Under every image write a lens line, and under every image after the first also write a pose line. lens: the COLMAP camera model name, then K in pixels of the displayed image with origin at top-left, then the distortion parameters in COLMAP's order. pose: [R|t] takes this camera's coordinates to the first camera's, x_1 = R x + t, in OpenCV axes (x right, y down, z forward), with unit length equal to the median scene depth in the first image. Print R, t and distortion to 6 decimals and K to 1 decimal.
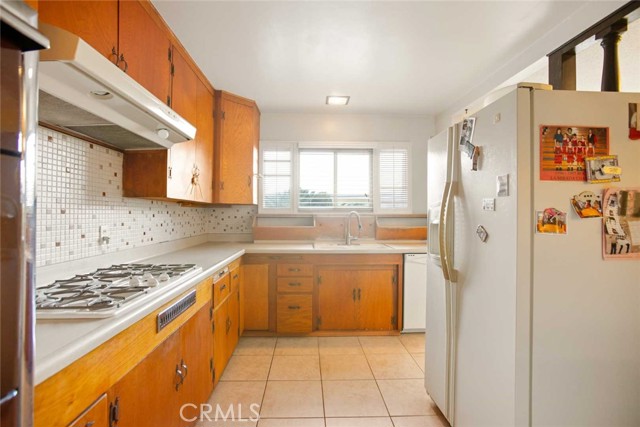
lens RADIAL K [[302.8, 0, 320.0], [0, 302.8, 213.5], [0, 0, 1]] dist [-0.042175, 0.001068]
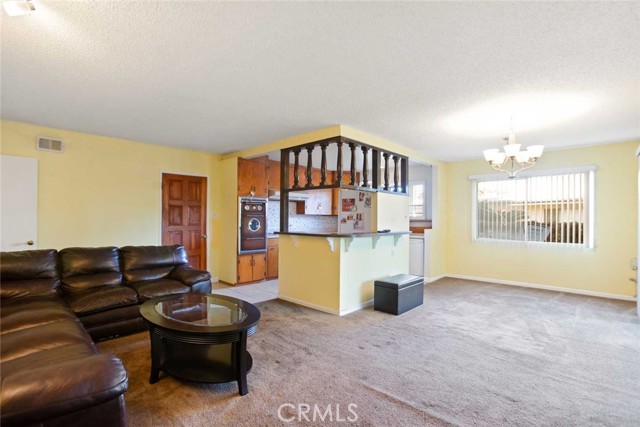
lens RADIAL K [[302.8, 0, 320.0], [0, 302.8, 213.5], [0, 0, 1]] dist [-0.042175, 0.001068]
pose [[0.707626, -0.006979, -0.706552, 2.143209], [-0.006505, 0.999844, -0.016391, -0.002477], [0.706557, 0.016195, 0.707471, -1.425480]]
